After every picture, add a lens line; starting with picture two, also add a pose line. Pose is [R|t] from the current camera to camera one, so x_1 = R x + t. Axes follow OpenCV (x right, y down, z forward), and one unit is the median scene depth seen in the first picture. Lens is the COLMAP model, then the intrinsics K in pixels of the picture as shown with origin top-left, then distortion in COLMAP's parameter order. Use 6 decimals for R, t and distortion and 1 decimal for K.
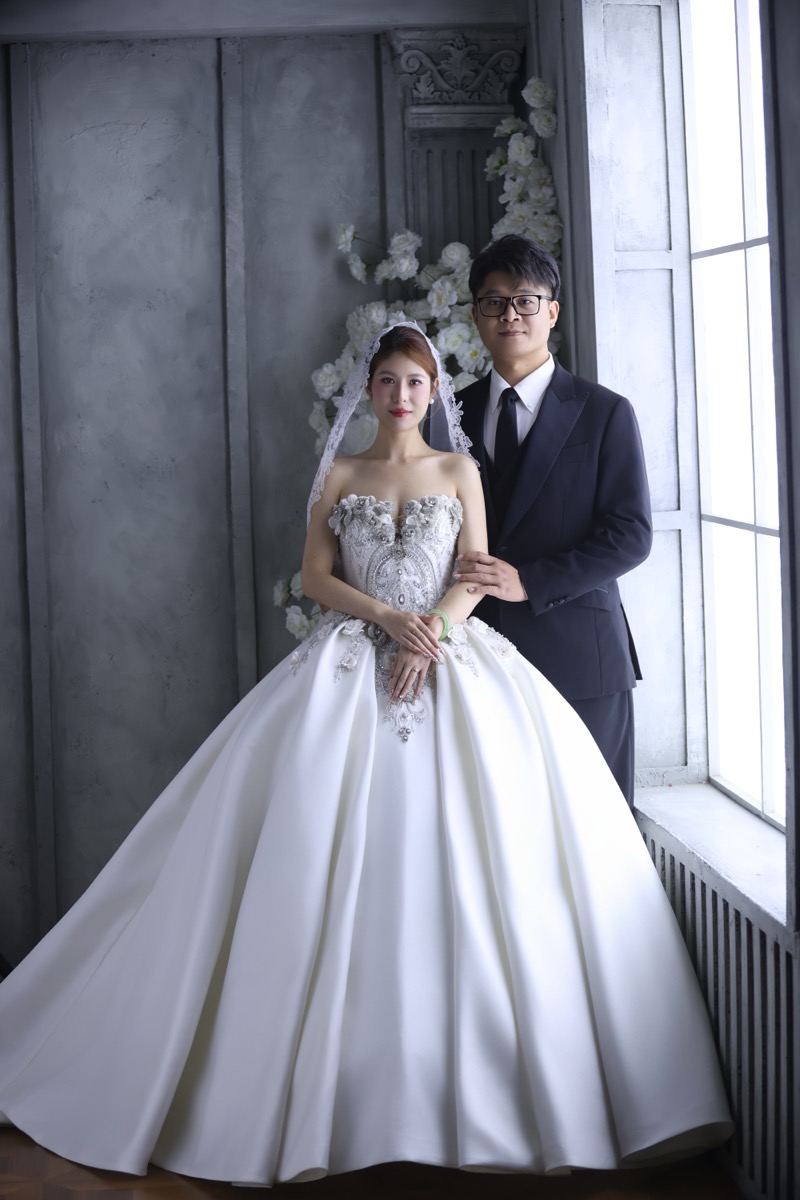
lens RADIAL K [[2431.3, 0, 400.0], [0, 2431.3, 600.0], [0, 0, 1]] dist [-0.287433, 0.056093]
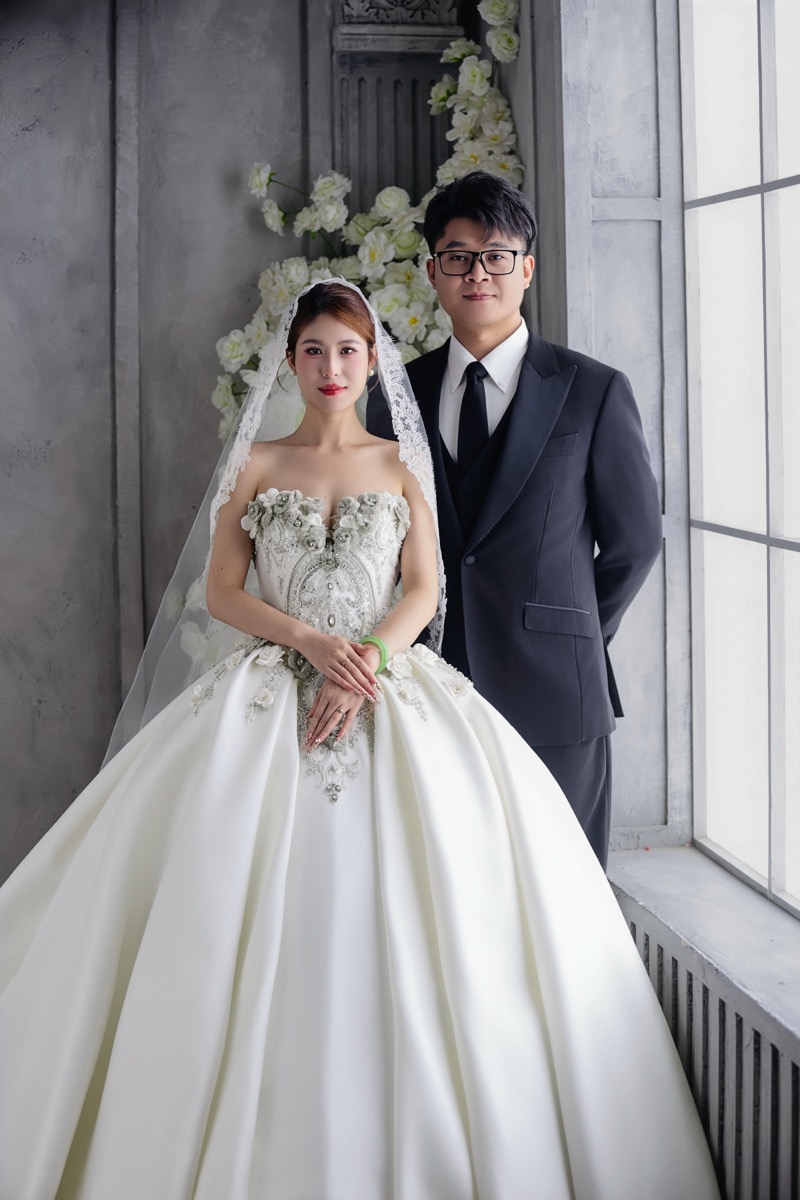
lens RADIAL K [[2431.3, 0, 400.0], [0, 2431.3, 600.0], [0, 0, 1]] dist [-0.287433, 0.056093]
pose [[0.998839, 0.015468, 0.045614, -0.009917], [-0.015680, 0.999868, 0.004287, -0.009291], [-0.045541, -0.004998, 0.998950, 0.166742]]
